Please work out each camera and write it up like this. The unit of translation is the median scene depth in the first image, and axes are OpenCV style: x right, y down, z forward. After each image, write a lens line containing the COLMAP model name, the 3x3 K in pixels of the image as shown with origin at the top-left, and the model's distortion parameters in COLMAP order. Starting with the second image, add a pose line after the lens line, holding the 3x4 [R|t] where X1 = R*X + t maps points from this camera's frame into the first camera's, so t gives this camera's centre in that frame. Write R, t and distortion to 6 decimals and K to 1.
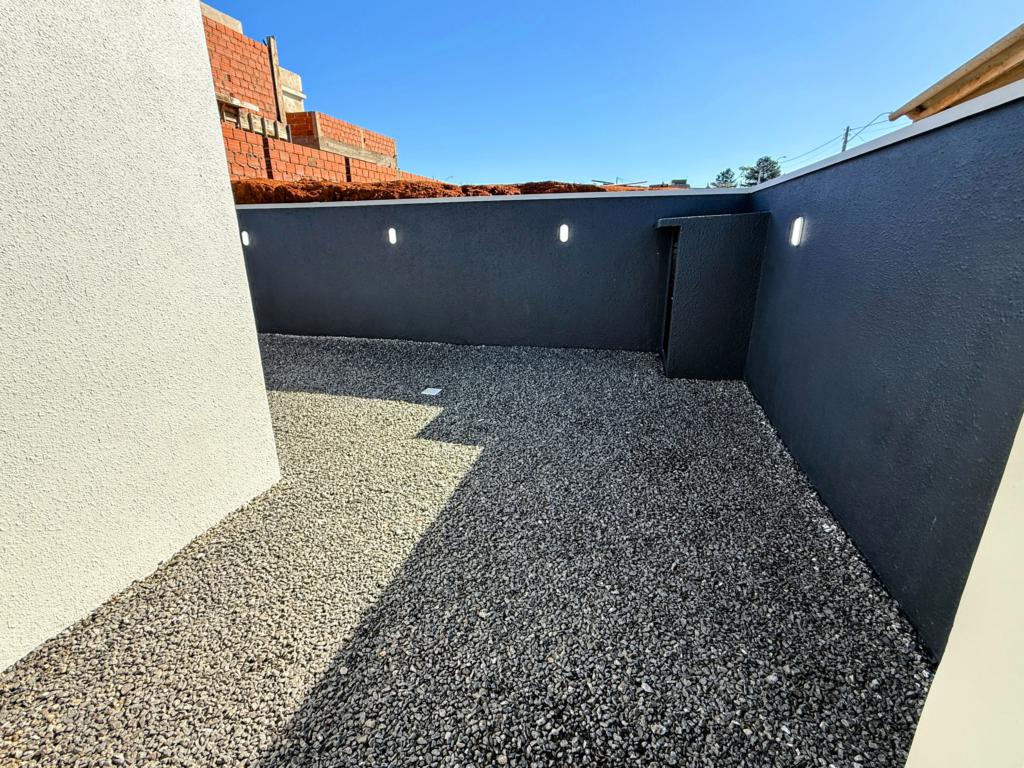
lens RADIAL K [[476.4, 0, 514.3], [0, 476.4, 386.9], [0, 0, 1]] dist [-0.001530, -0.000361]
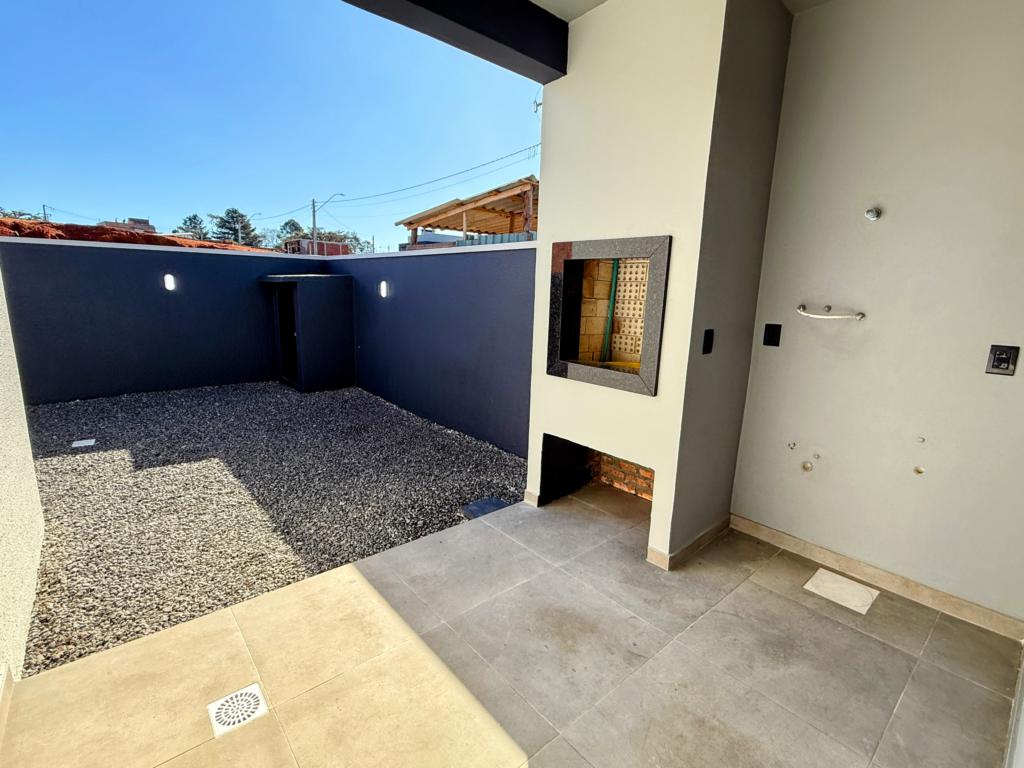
lens RADIAL K [[484.0, 0, 510.2], [0, 484.0, 385.7], [0, 0, 1]] dist [-0.000955, 0.000047]
pose [[0.571287, -0.135141, 0.809548, -1.116992], [0.216012, 0.976334, 0.010546, 0.175337], [-0.791815, 0.168847, 0.586958, -0.610950]]
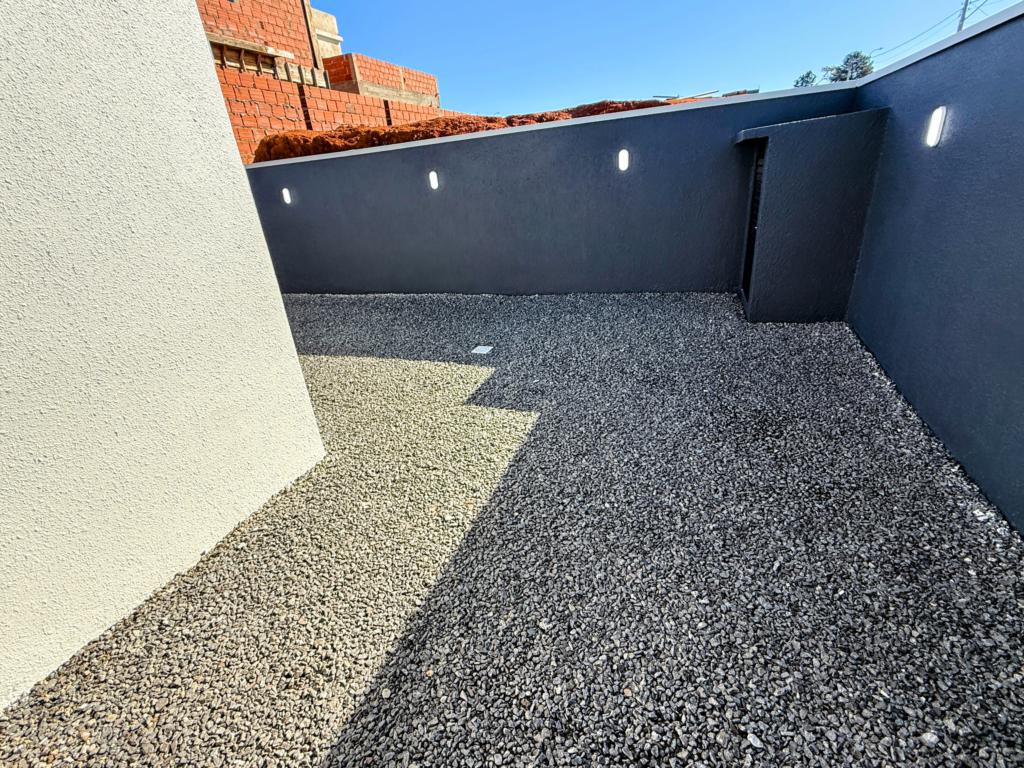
lens RADIAL K [[476.4, 0, 514.3], [0, 476.4, 386.9], [0, 0, 1]] dist [-0.001530, -0.000361]
pose [[0.991892, -0.031717, -0.123059, 0.000157], [0.045287, 0.992999, 0.109097, -0.042162], [0.118737, -0.113785, 0.986385, 0.207569]]
